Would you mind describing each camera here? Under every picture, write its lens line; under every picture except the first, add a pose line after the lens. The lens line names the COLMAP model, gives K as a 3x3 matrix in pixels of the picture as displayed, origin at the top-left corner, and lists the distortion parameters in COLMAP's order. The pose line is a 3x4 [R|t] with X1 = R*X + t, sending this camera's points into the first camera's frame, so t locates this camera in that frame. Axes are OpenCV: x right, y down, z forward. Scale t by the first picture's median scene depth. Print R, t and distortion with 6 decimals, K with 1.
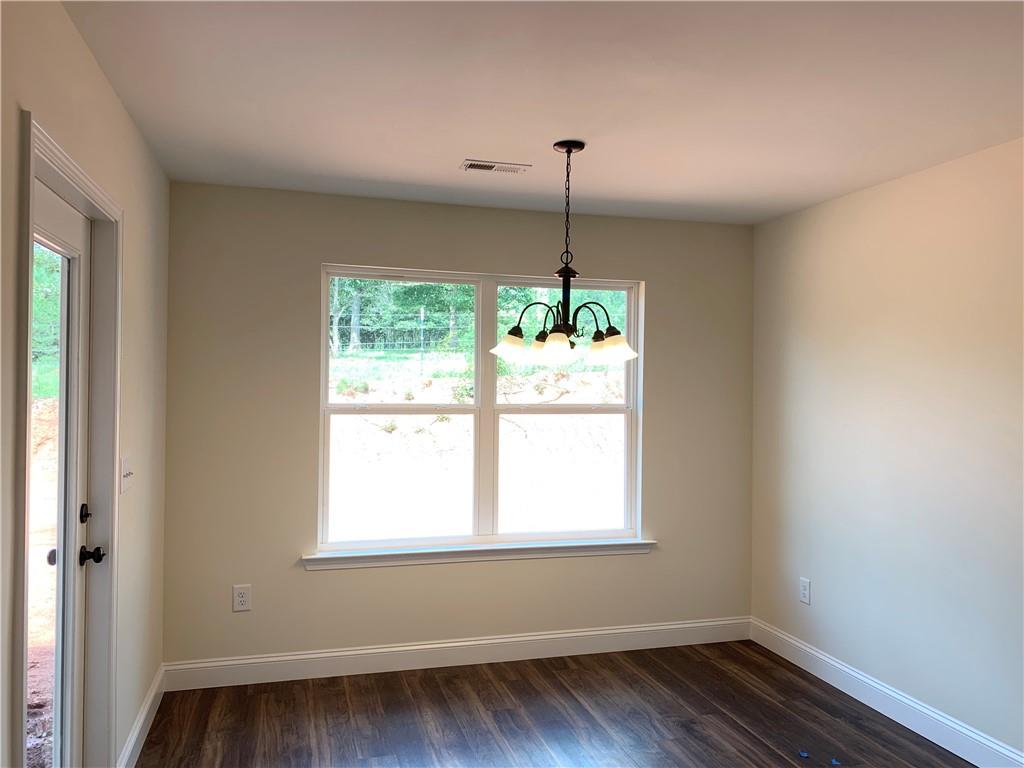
lens RADIAL K [[780.9, 0, 512.0], [0, 780.9, 384.0], [0, 0, 1]] dist [0.102697, -0.176061]
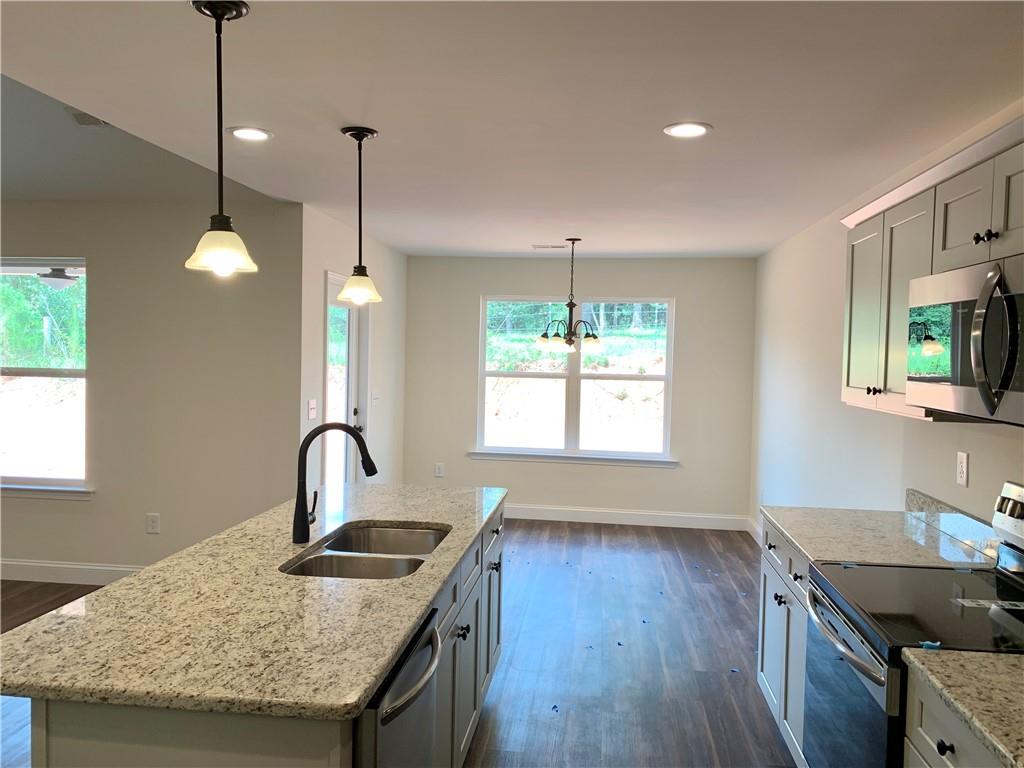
lens RADIAL K [[780.9, 0, 512.0], [0, 780.9, 384.0], [0, 0, 1]] dist [0.102697, -0.176061]
pose [[0.908468, 0.026727, -0.417098, 0.551240], [-0.013097, 0.999284, 0.035506, -0.009585], [0.417749, -0.026793, 0.908167, -0.604712]]
